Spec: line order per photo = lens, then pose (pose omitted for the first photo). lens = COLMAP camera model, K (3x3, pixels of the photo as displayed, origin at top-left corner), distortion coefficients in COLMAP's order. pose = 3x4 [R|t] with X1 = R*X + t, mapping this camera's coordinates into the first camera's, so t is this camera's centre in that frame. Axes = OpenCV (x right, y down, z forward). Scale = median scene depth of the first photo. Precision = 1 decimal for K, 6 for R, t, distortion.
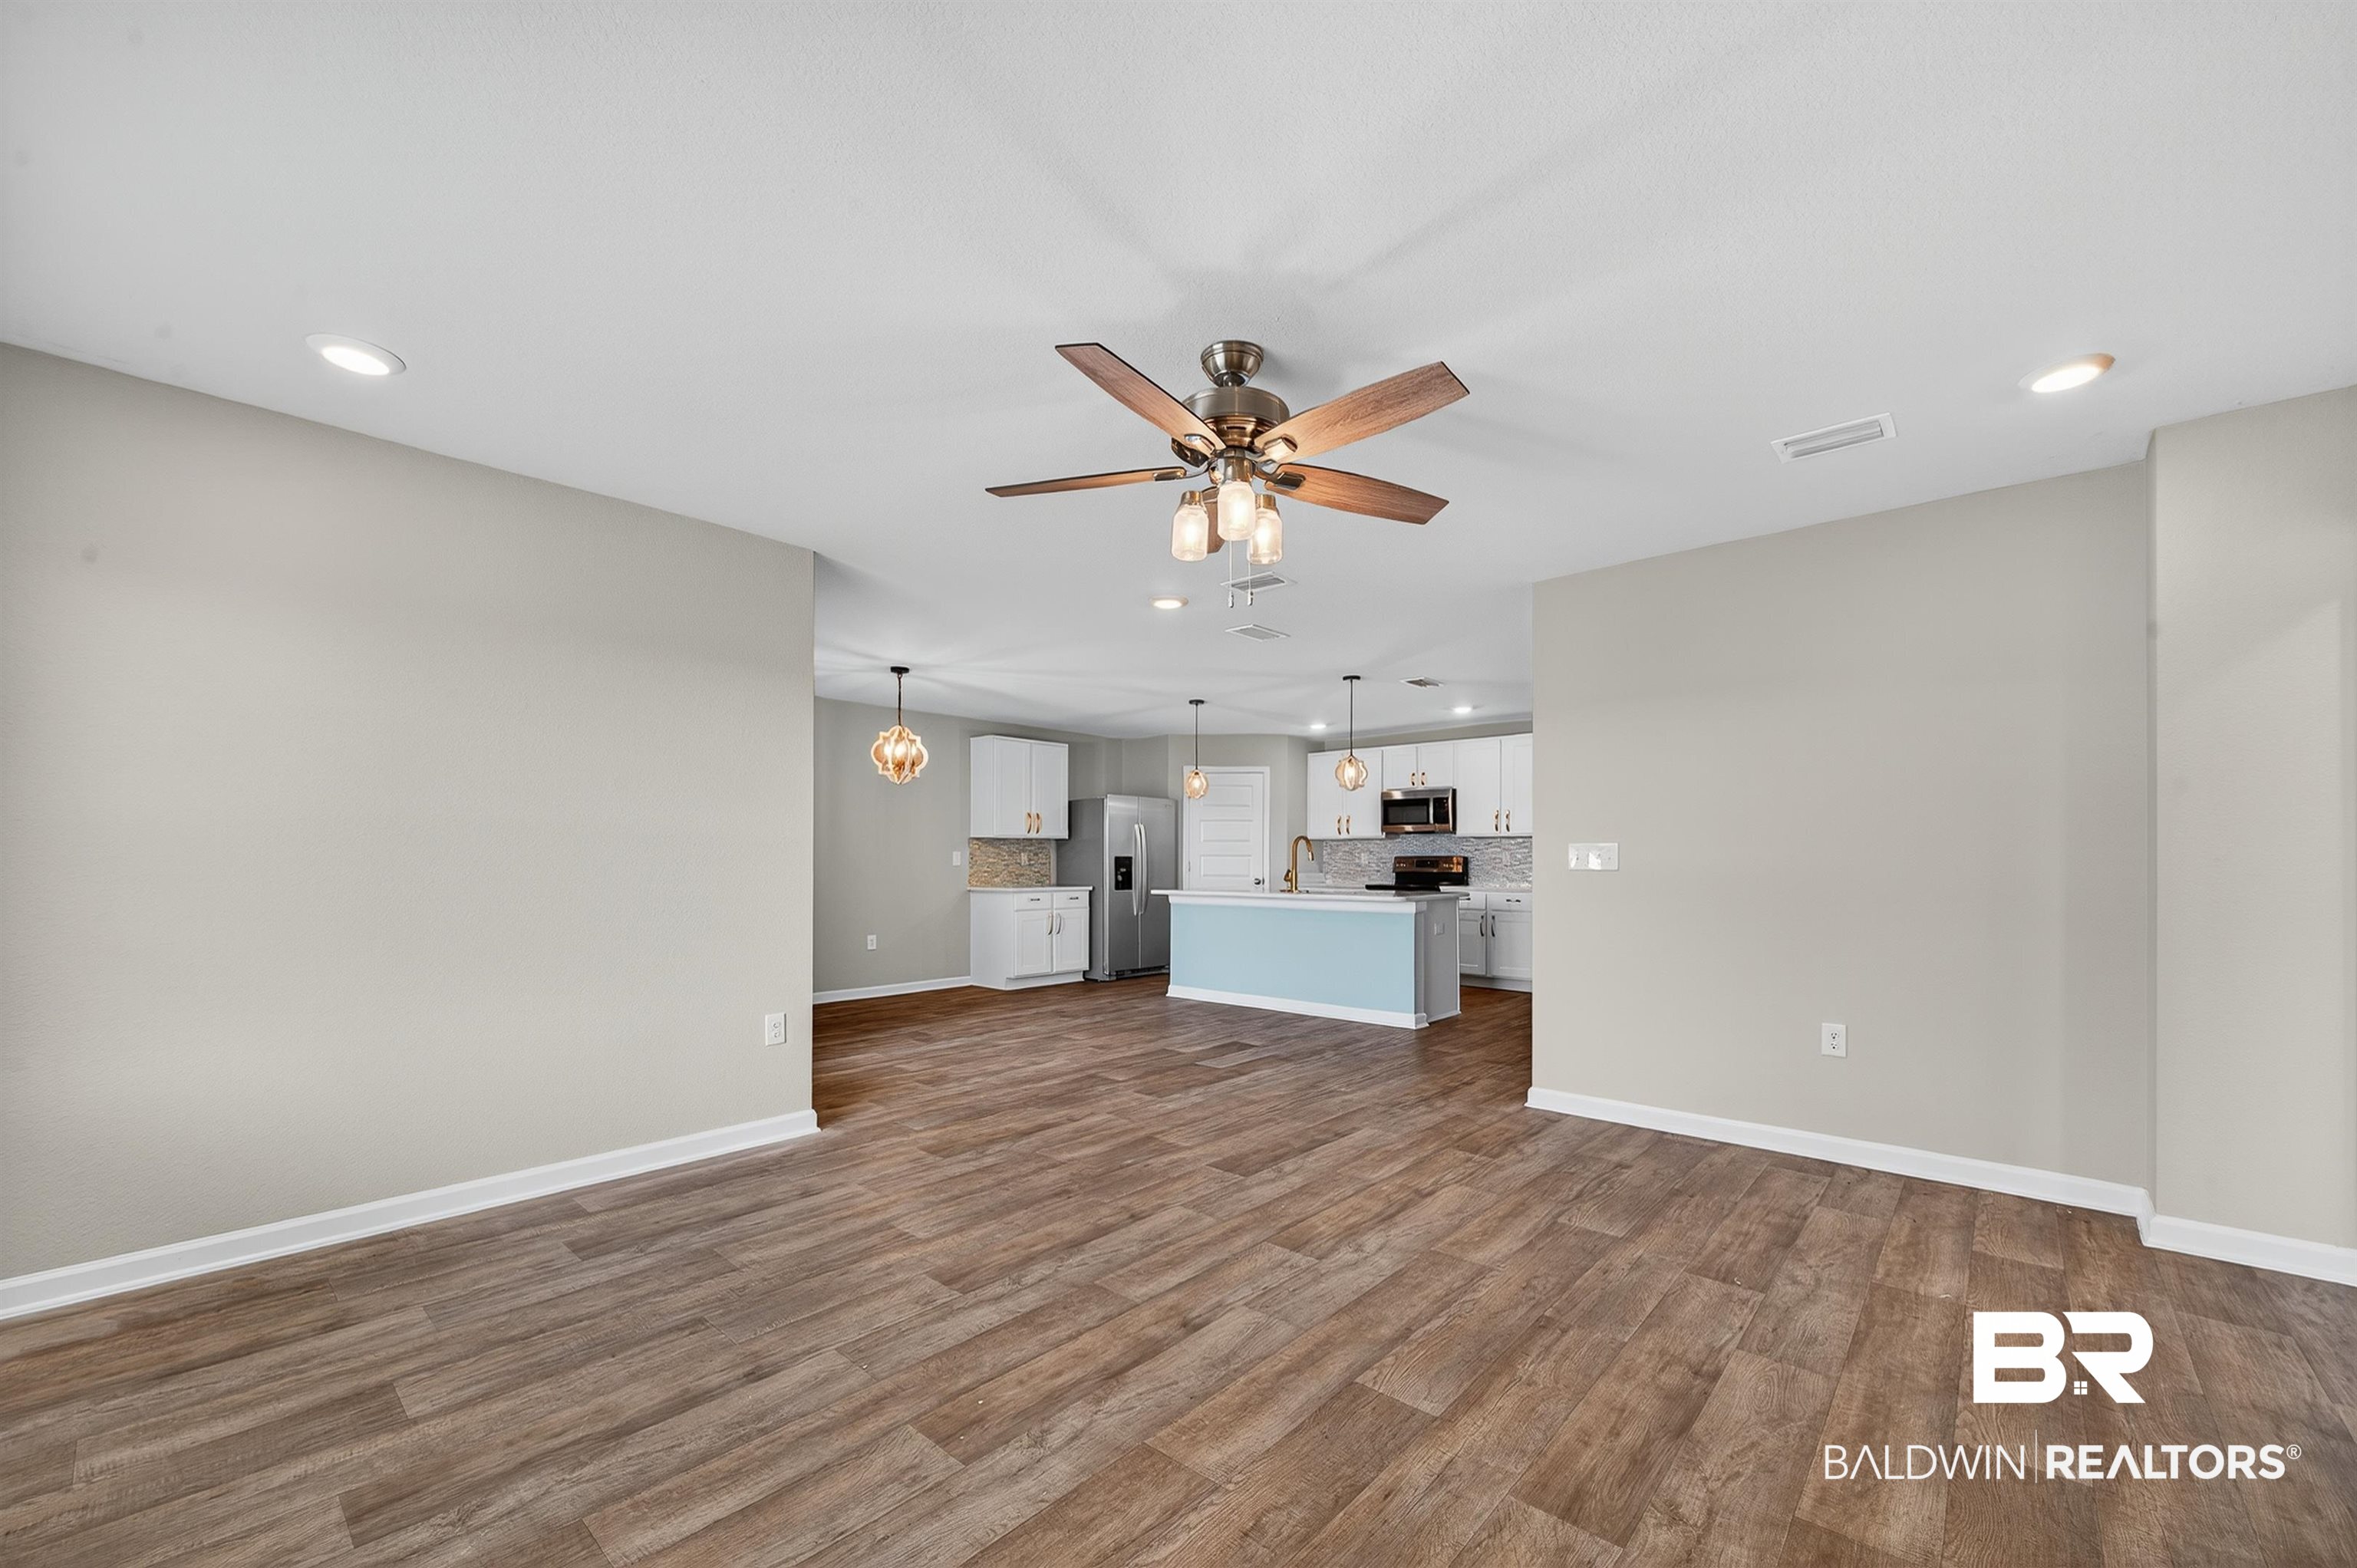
lens RADIAL K [[912.5, 0, 1187.4], [0, 912.5, 856.0], [0, 0, 1]] dist [-0.002562, -0.000297]
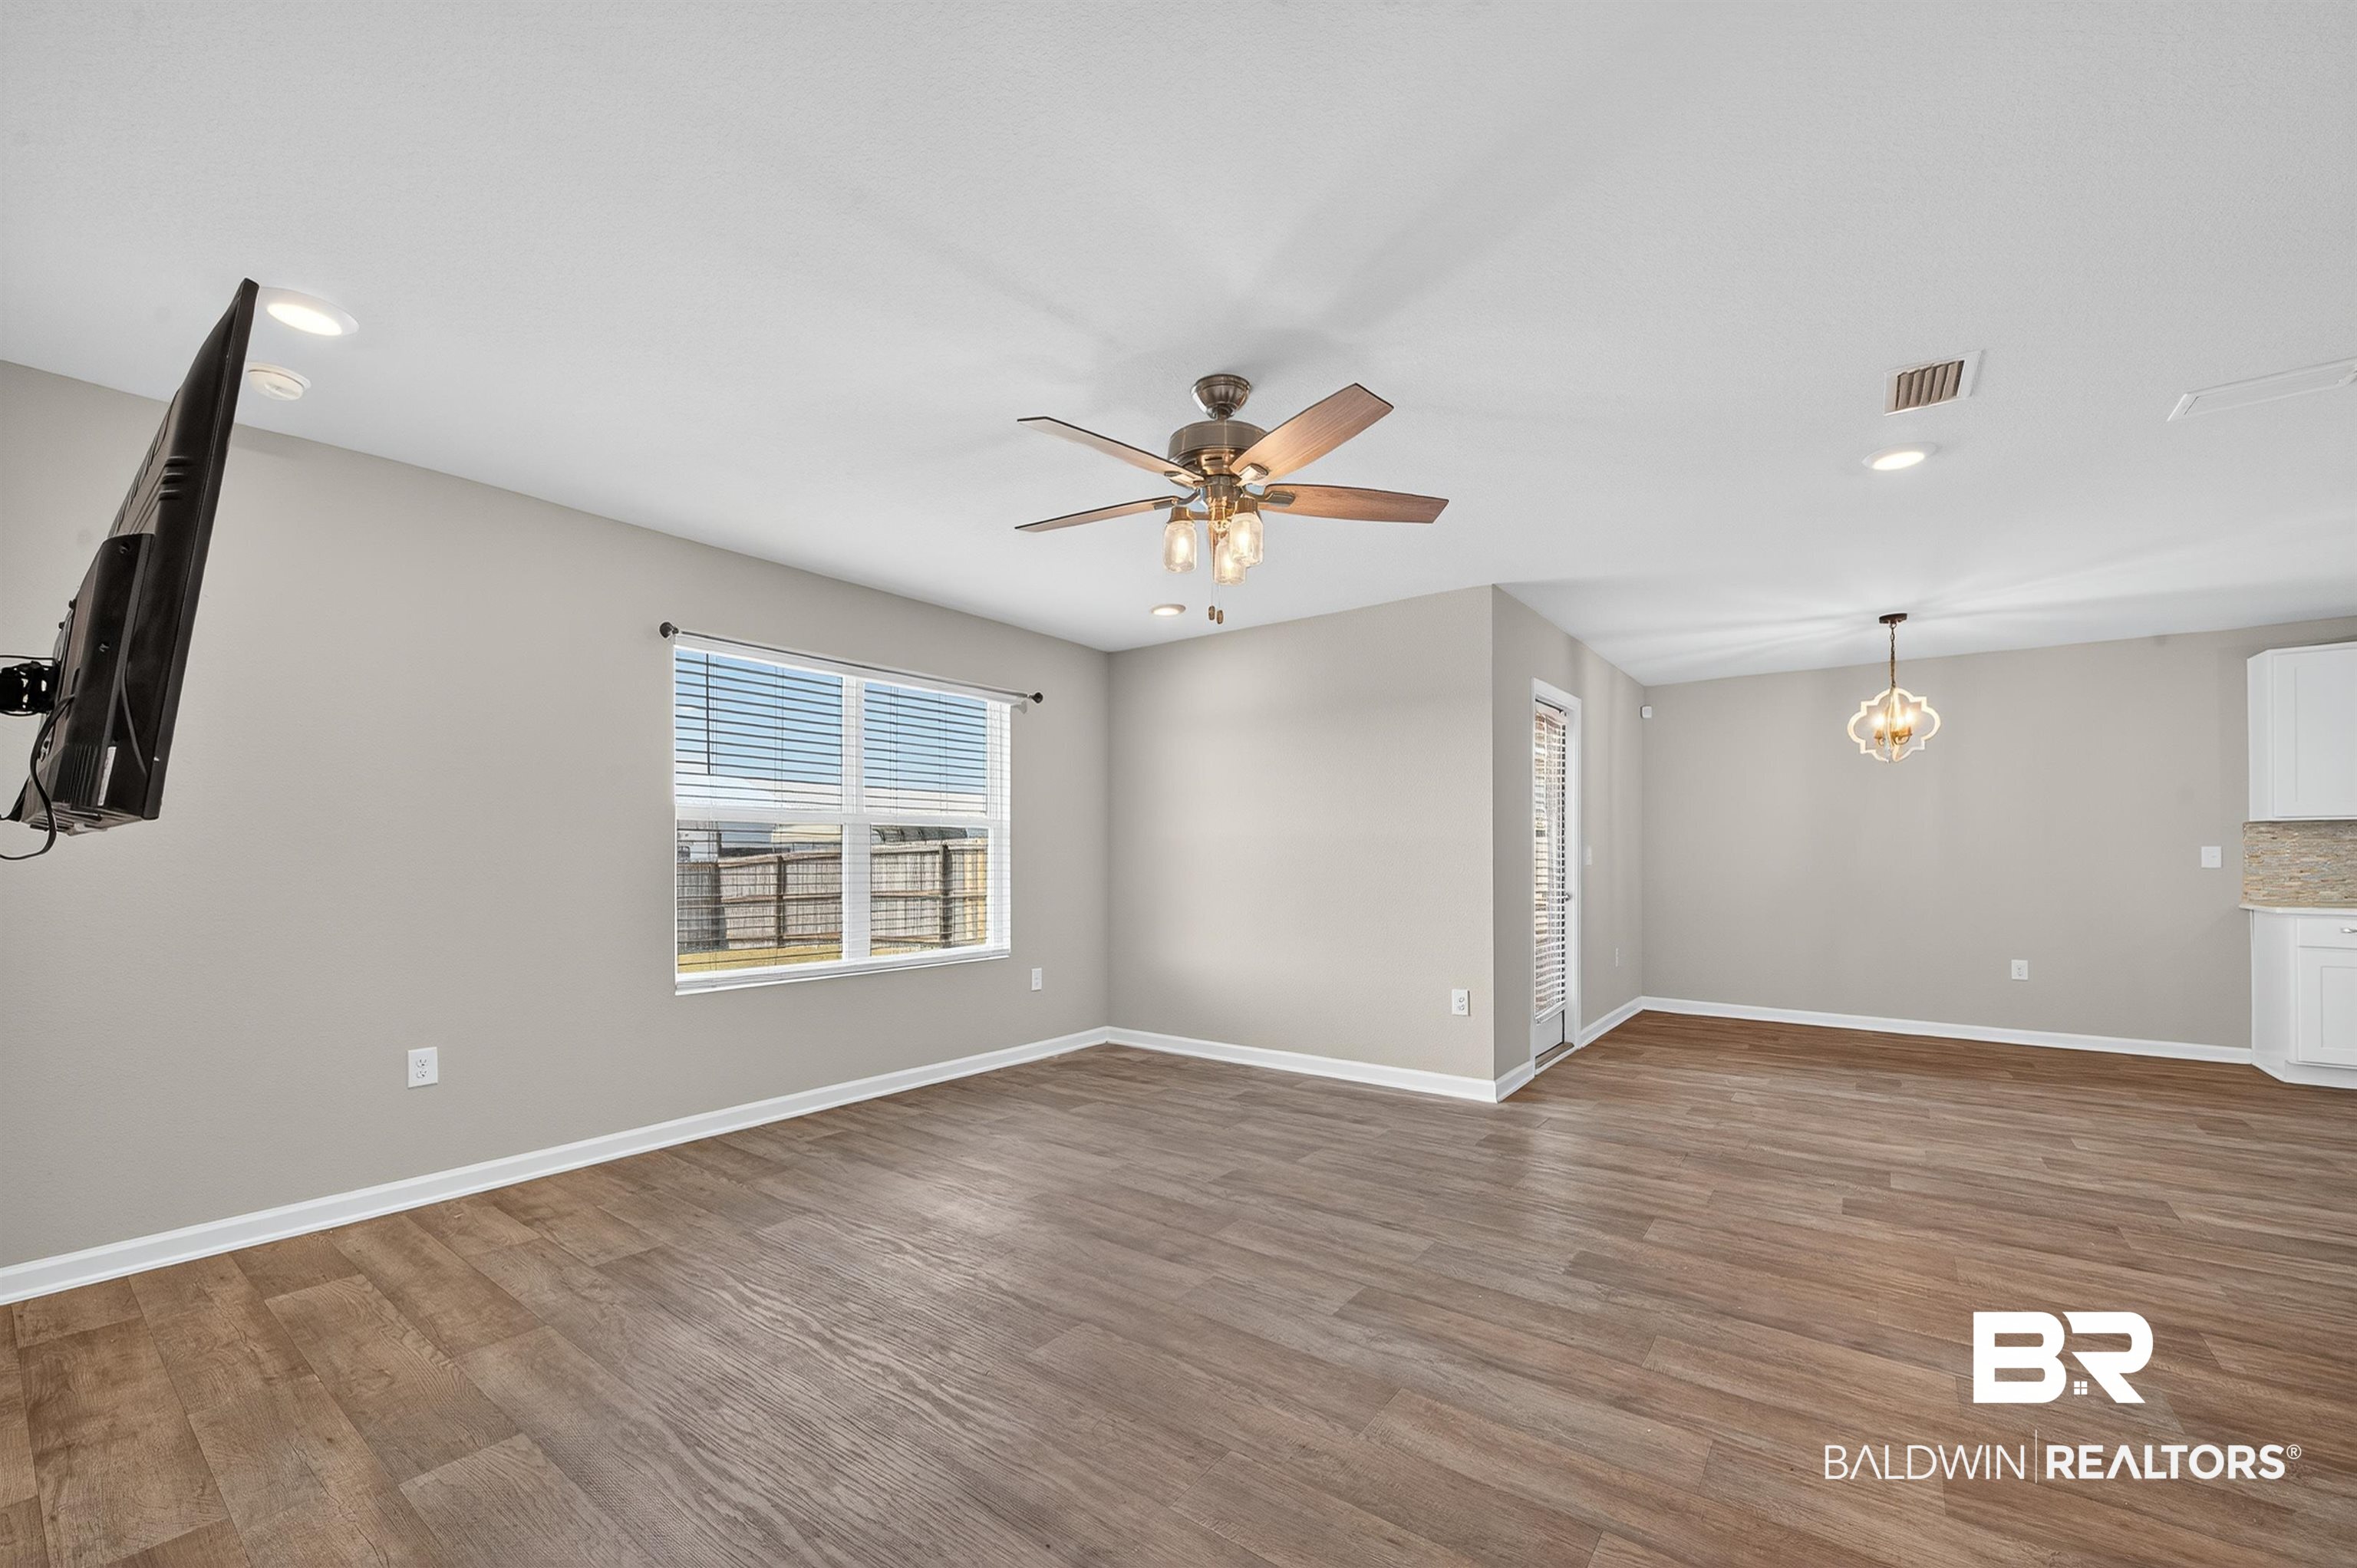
lens RADIAL K [[912.5, 0, 1187.4], [0, 912.5, 856.0], [0, 0, 1]] dist [-0.002562, -0.000297]
pose [[0.096810, -0.004346, -0.995293, 0.403889], [0.003736, 0.999985, -0.004003, 0.002709], [0.995296, -0.003331, 0.096825, 0.313792]]
